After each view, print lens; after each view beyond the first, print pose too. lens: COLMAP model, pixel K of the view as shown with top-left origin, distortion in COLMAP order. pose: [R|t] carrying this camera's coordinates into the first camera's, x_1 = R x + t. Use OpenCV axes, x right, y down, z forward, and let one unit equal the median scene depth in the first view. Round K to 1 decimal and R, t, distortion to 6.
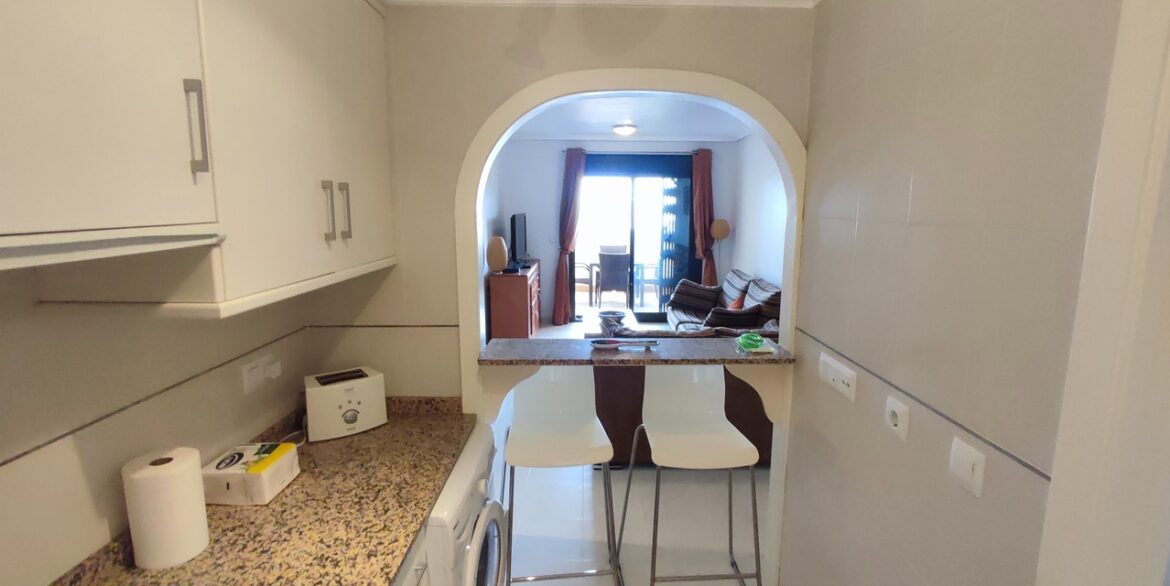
lens RADIAL K [[533.7, 0, 594.0], [0, 533.7, 284.6], [0, 0, 1]] dist [-0.000686, 0.000362]
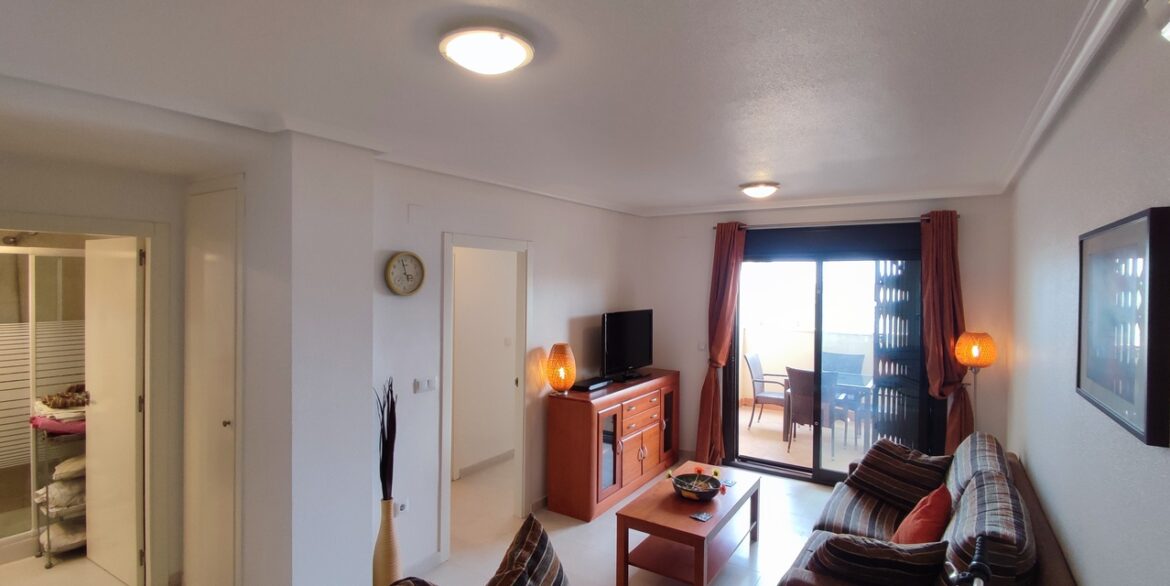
lens RADIAL K [[533.7, 0, 594.0], [0, 533.7, 284.6], [0, 0, 1]] dist [-0.000686, 0.000362]
pose [[0.834887, 0.005406, -0.550395, 0.209497], [-0.089101, 0.988091, -0.125451, -0.064022], [0.543161, 0.153779, 0.825426, 0.308717]]
